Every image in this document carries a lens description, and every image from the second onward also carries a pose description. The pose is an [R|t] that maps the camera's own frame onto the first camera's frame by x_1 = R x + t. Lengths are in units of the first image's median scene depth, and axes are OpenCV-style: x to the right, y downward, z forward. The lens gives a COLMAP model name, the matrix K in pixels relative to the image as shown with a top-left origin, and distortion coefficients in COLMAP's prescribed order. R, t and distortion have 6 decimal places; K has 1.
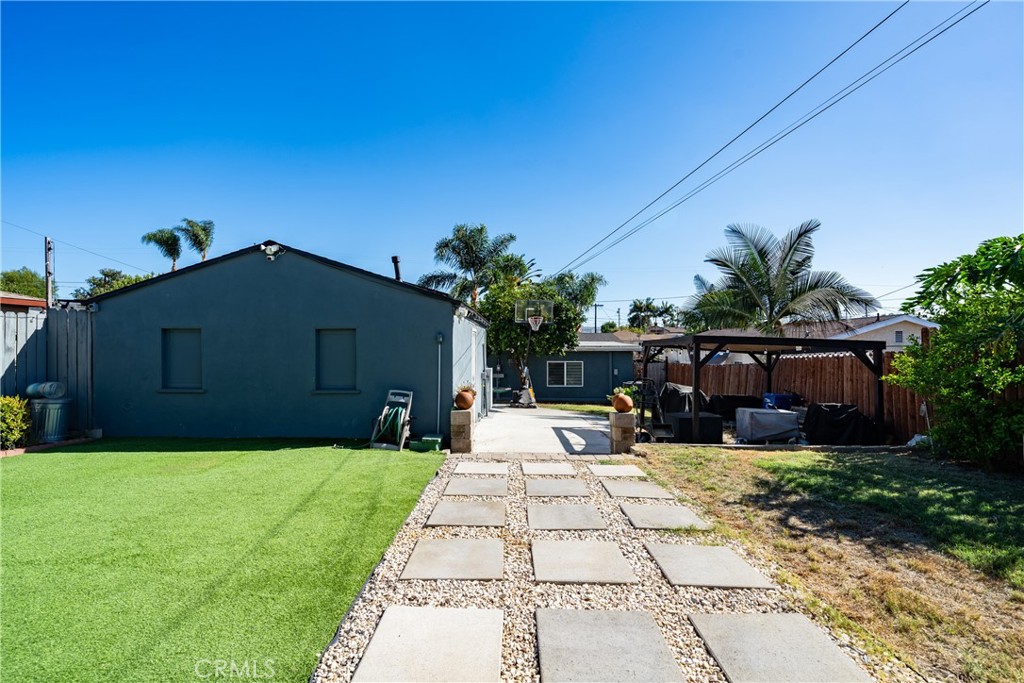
lens RADIAL K [[440.4, 0, 494.6], [0, 440.4, 344.7], [0, 0, 1]] dist [0.002036, 0.000149]
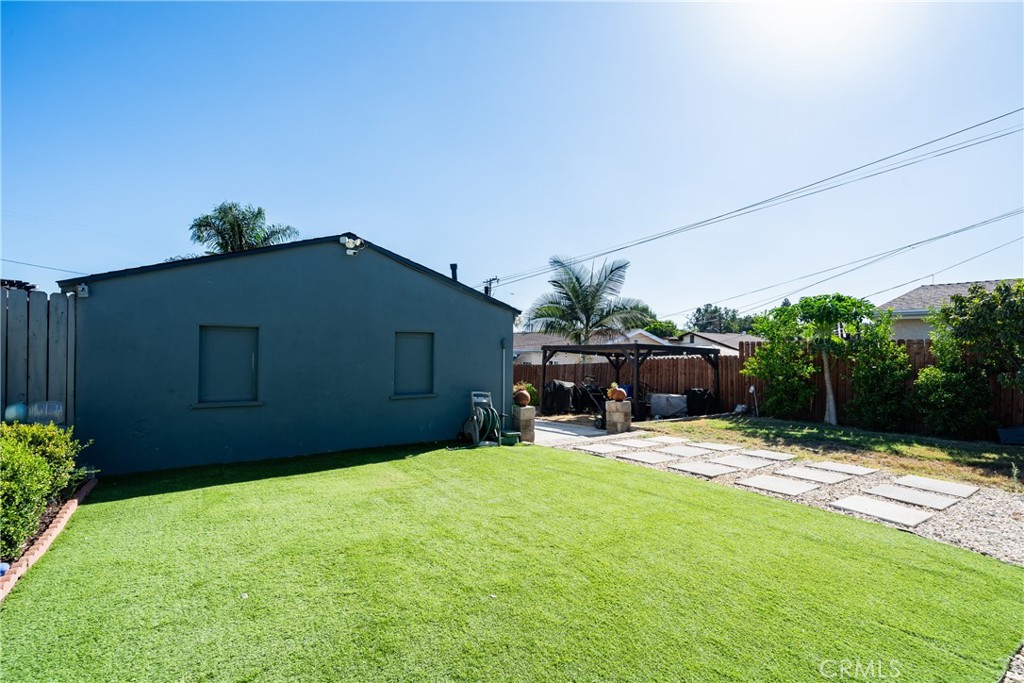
lens RADIAL K [[440.4, 0, 494.6], [0, 440.4, 344.7], [0, 0, 1]] dist [0.002036, 0.000149]
pose [[0.848814, 0.013265, 0.528525, -0.721017], [-0.012070, 0.999911, -0.005712, -0.004691], [-0.528553, -0.001531, 0.848899, 0.069469]]
